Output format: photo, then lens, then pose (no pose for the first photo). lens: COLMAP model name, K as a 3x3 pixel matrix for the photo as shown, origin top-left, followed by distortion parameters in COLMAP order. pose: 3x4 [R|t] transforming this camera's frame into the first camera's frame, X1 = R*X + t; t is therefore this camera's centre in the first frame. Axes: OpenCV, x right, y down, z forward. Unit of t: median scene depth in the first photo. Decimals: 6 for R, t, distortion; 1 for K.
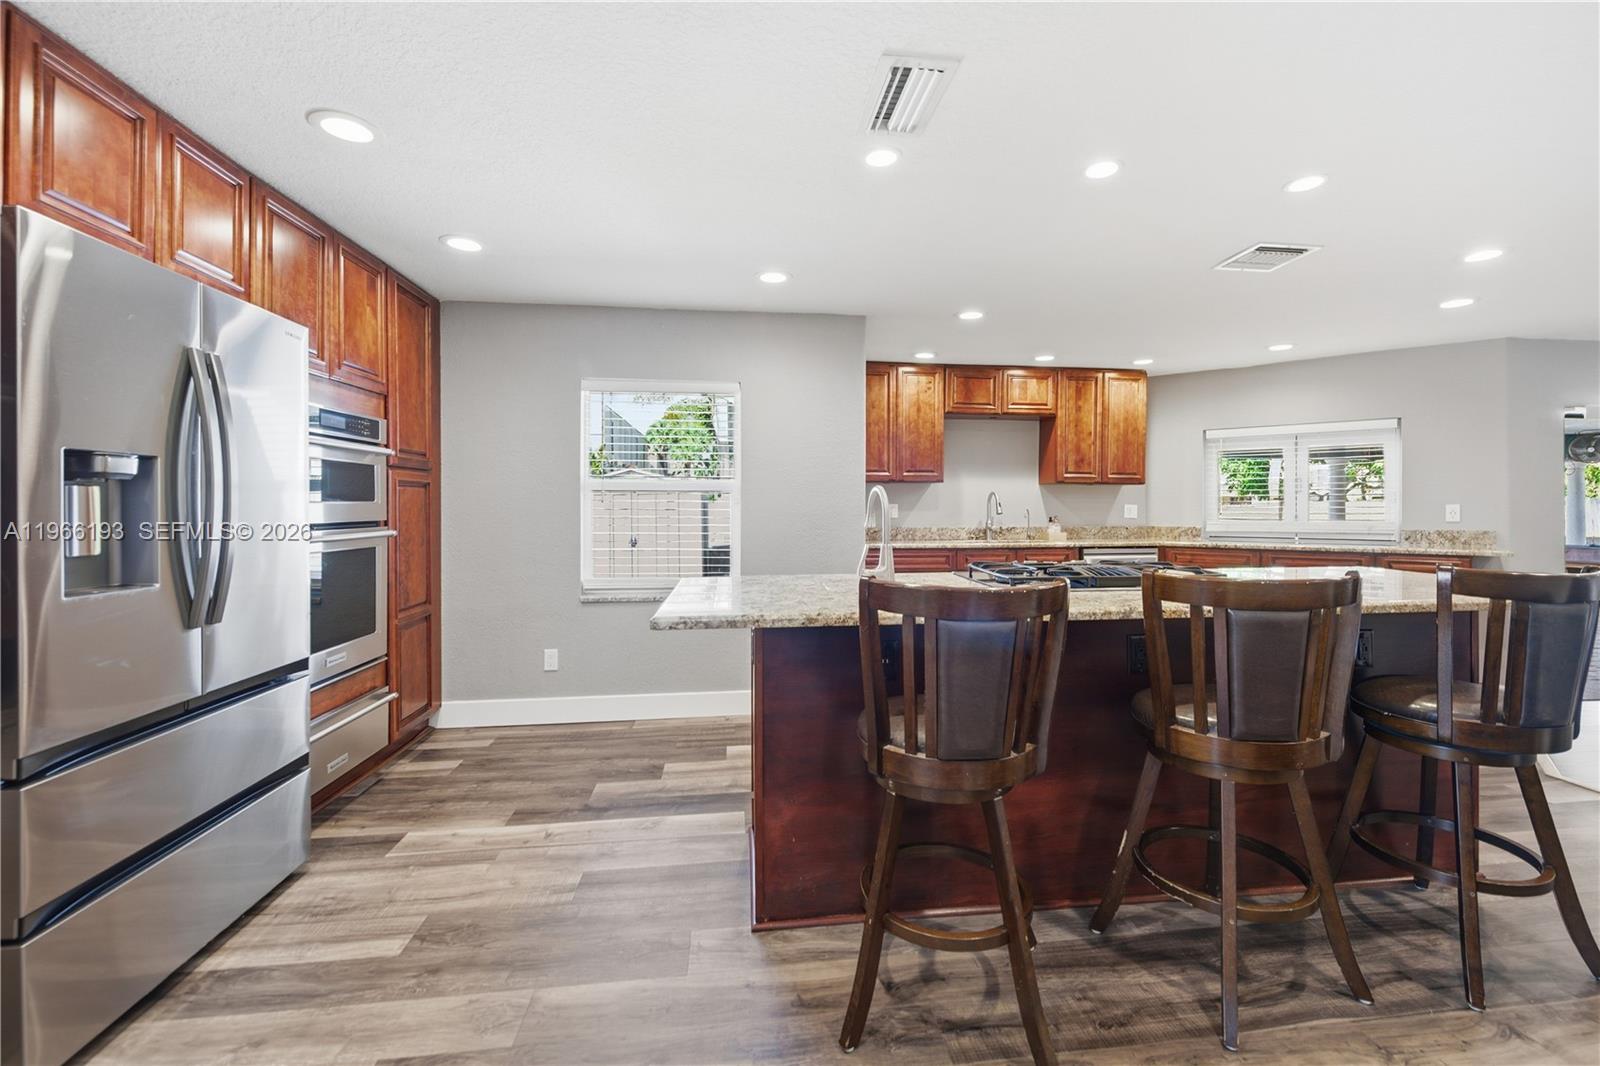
lens RADIAL K [[682.4, 0, 798.3], [0, 682.4, 498.9], [0, 0, 1]] dist [-0.000353, -0.000897]
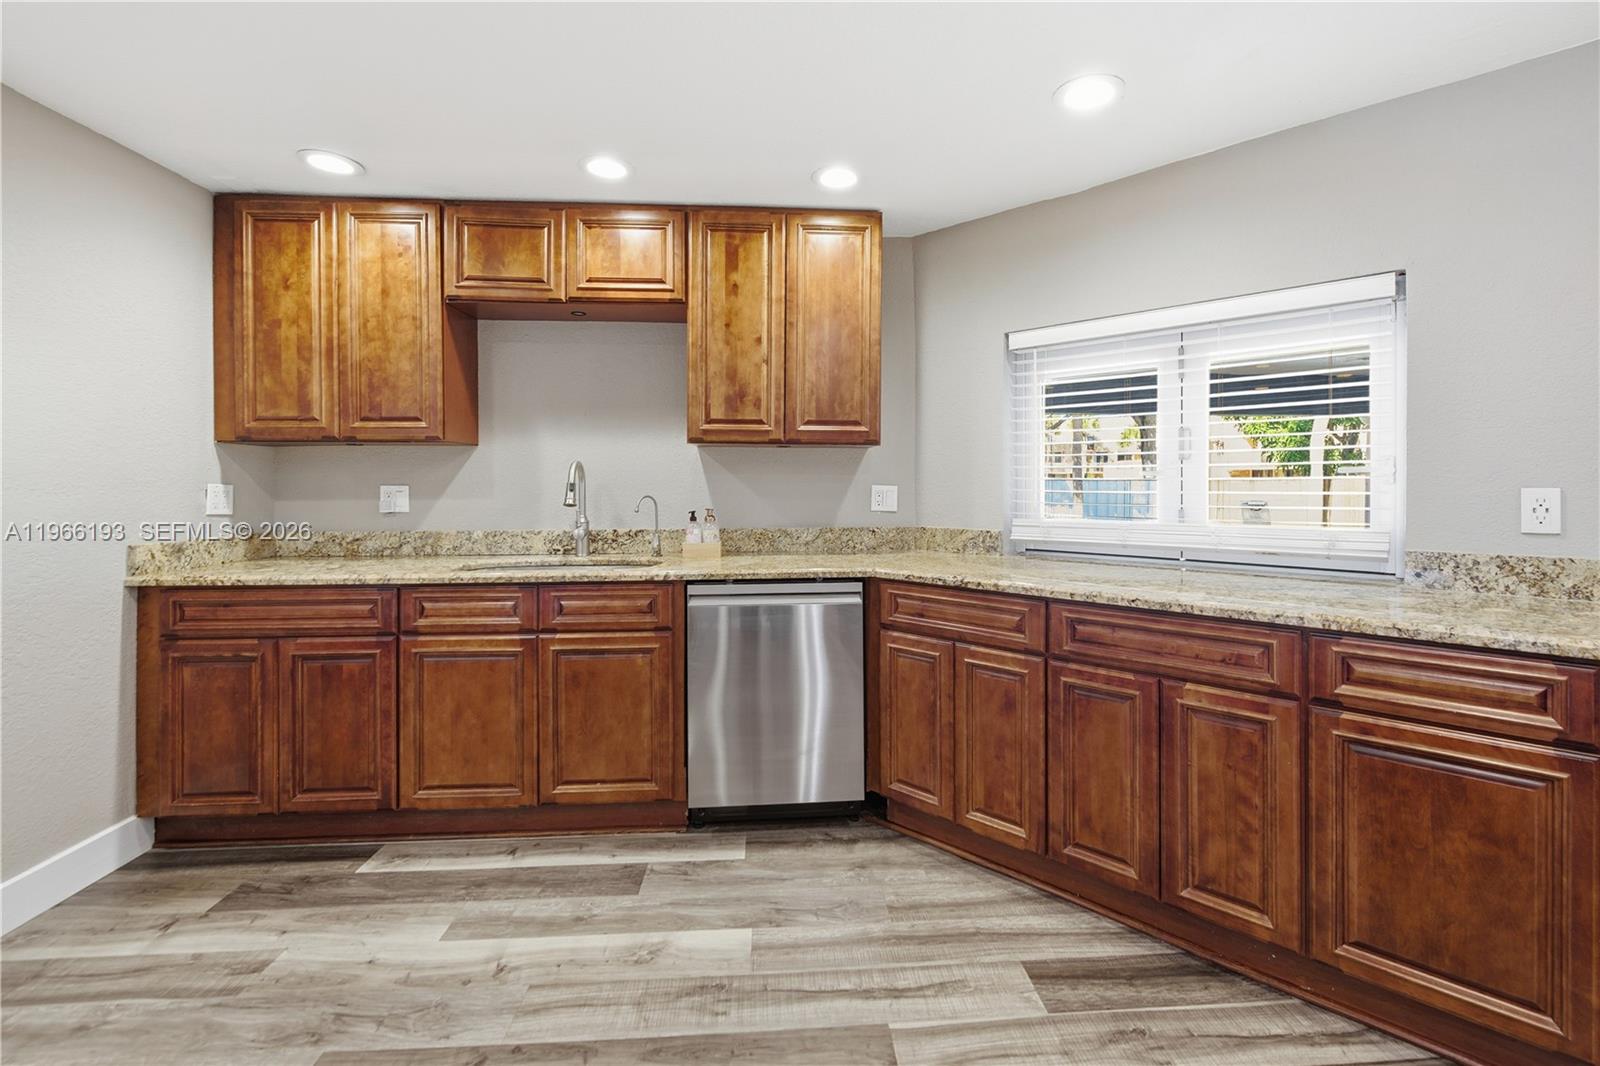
lens RADIAL K [[682.4, 0, 808.0], [0, 682.4, 488.1], [0, 0, 1]] dist [-0.000353, -0.000897]
pose [[0.998823, -0.002514, -0.048432, 0.487373], [0.003652, 0.999719, 0.023441, -0.001749], [0.048360, -0.023590, 0.998551, 0.513579]]
